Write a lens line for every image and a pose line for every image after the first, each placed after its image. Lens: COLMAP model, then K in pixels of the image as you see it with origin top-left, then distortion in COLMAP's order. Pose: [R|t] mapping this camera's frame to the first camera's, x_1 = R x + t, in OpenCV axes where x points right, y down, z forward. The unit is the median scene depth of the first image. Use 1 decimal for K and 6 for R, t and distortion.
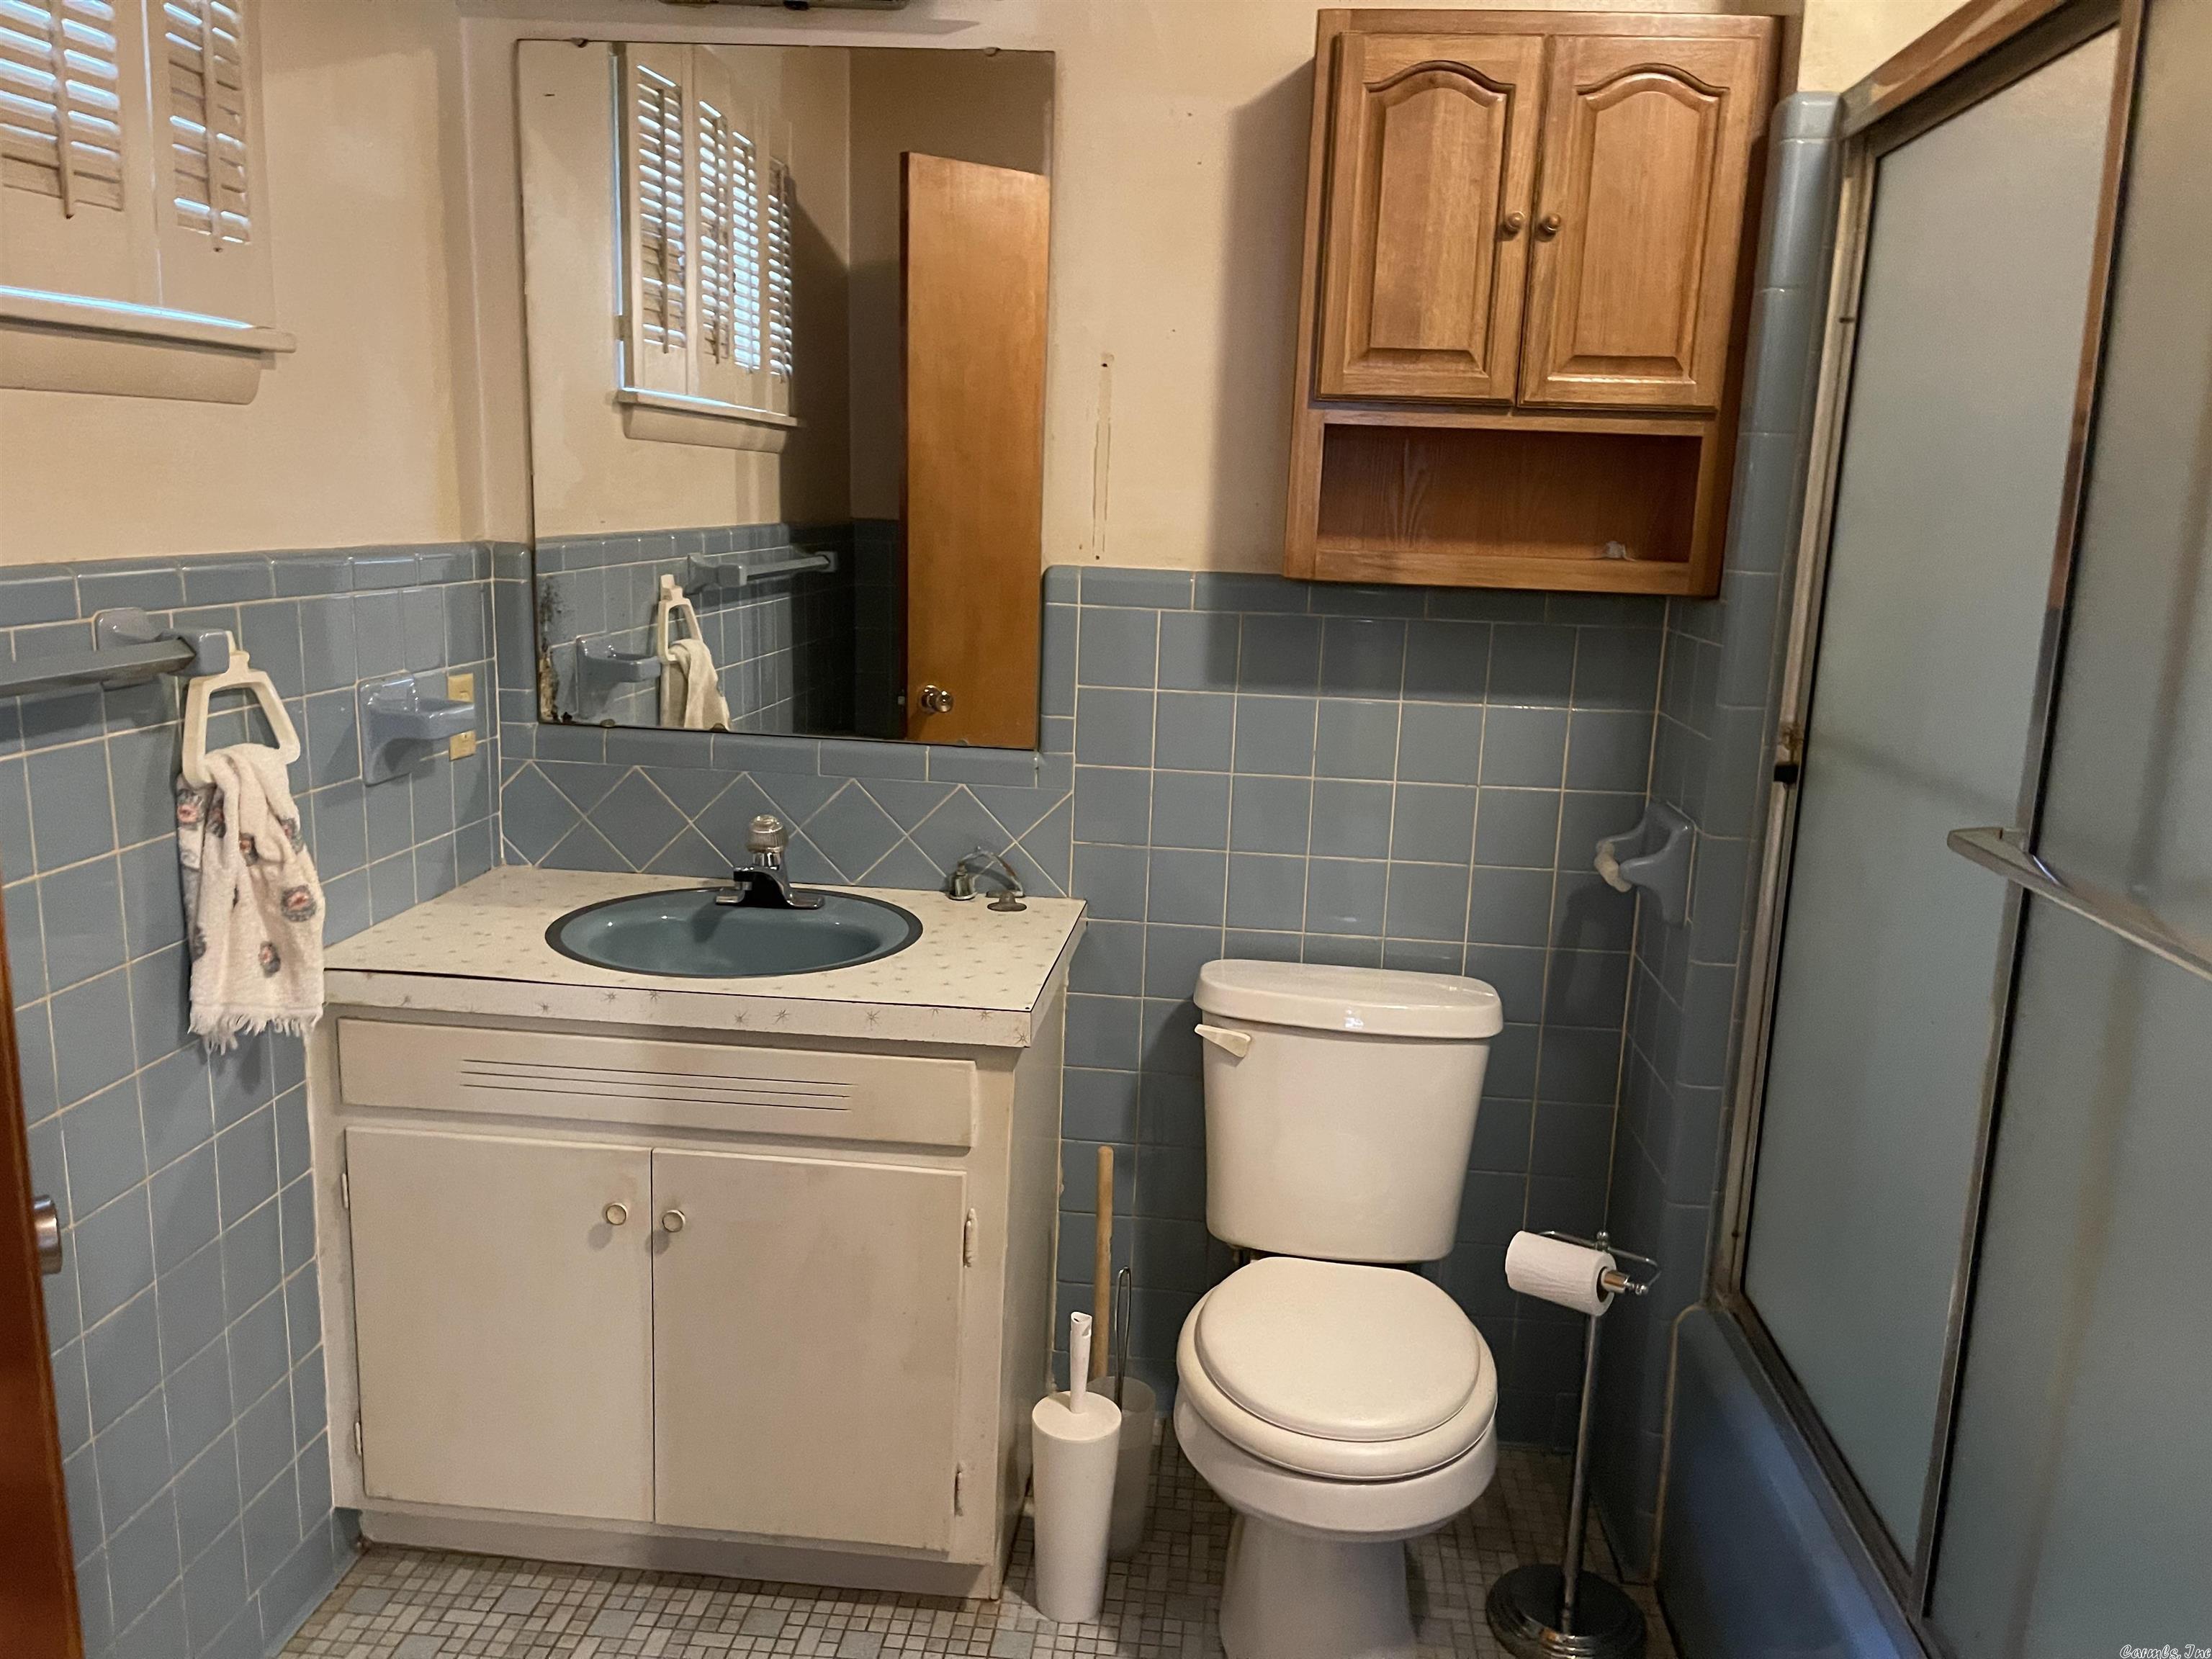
lens RADIAL K [[1671.9, 0, 1128.4], [0, 1671.9, 836.8], [0, 0, 1]] dist [0.045975, -0.060962]
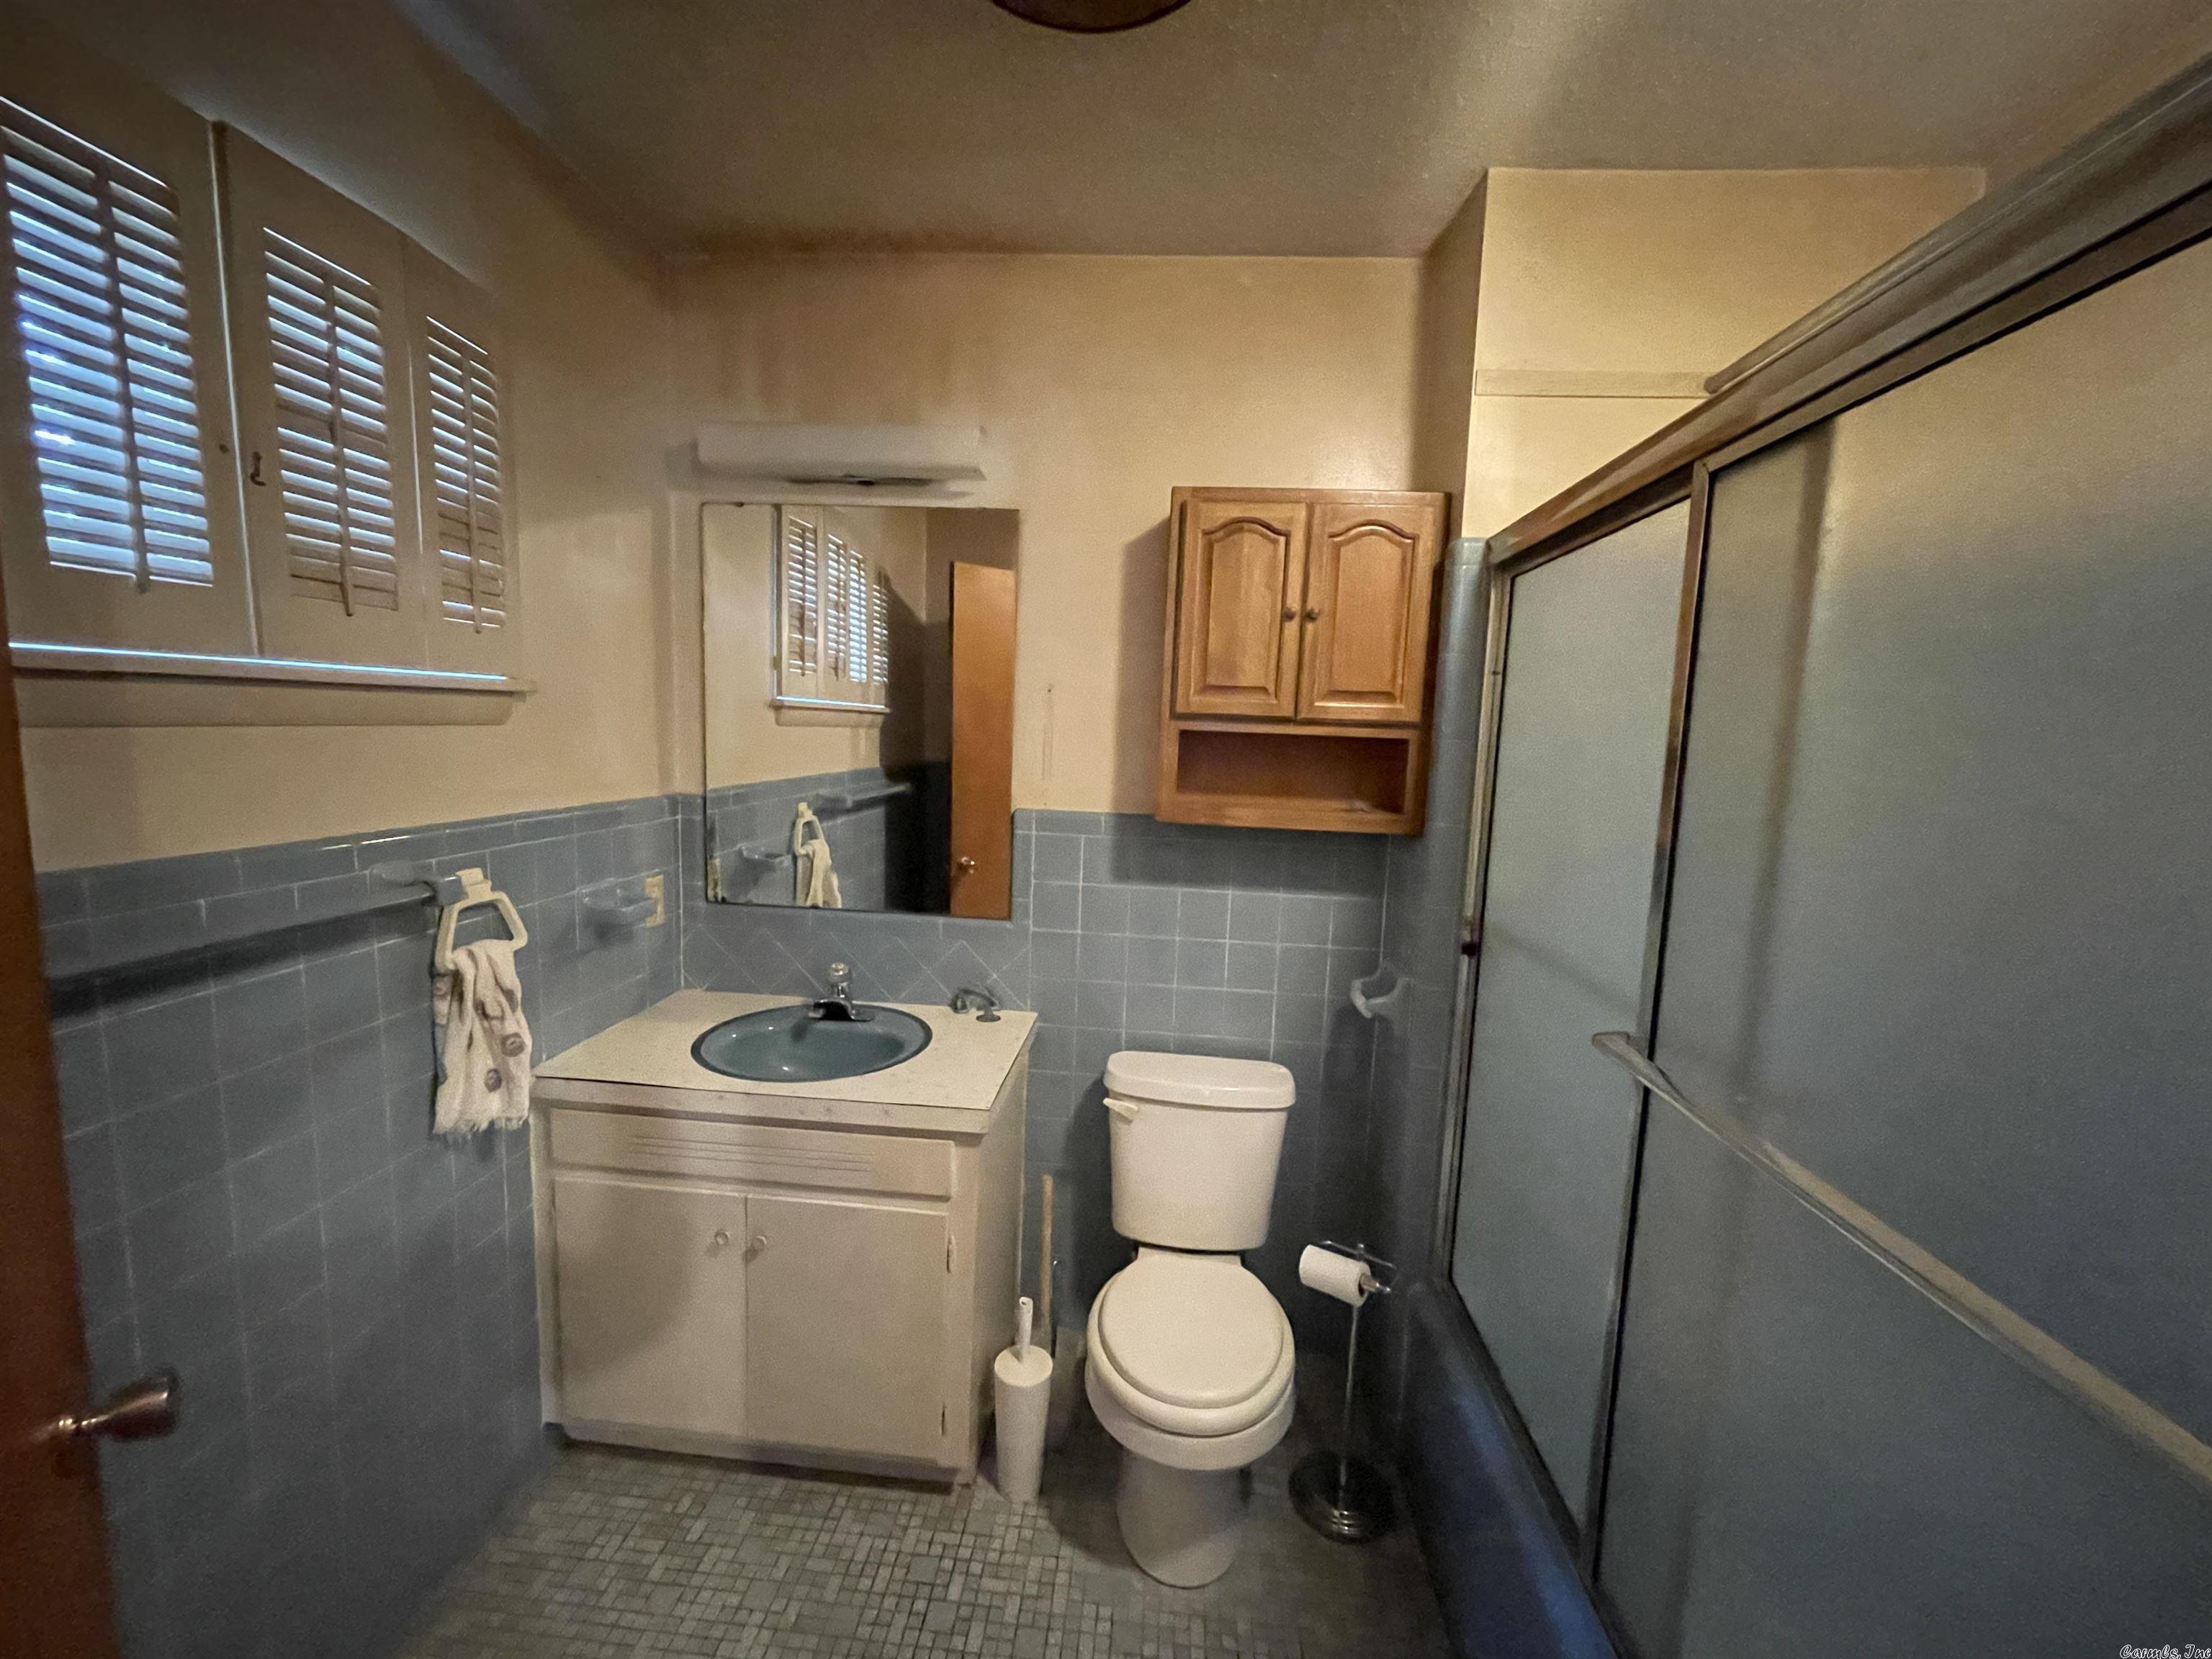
lens RADIAL K [[891.2, 0, 1109.9], [0, 891.2, 835.2], [0, 0, 1]] dist [-0.008198, 0.000412]
pose [[0.999907, -0.000686, 0.013639, 0.037541], [0.001788, 0.996716, -0.080957, -0.074014], [-0.013538, 0.080974, 0.996624, 0.146255]]
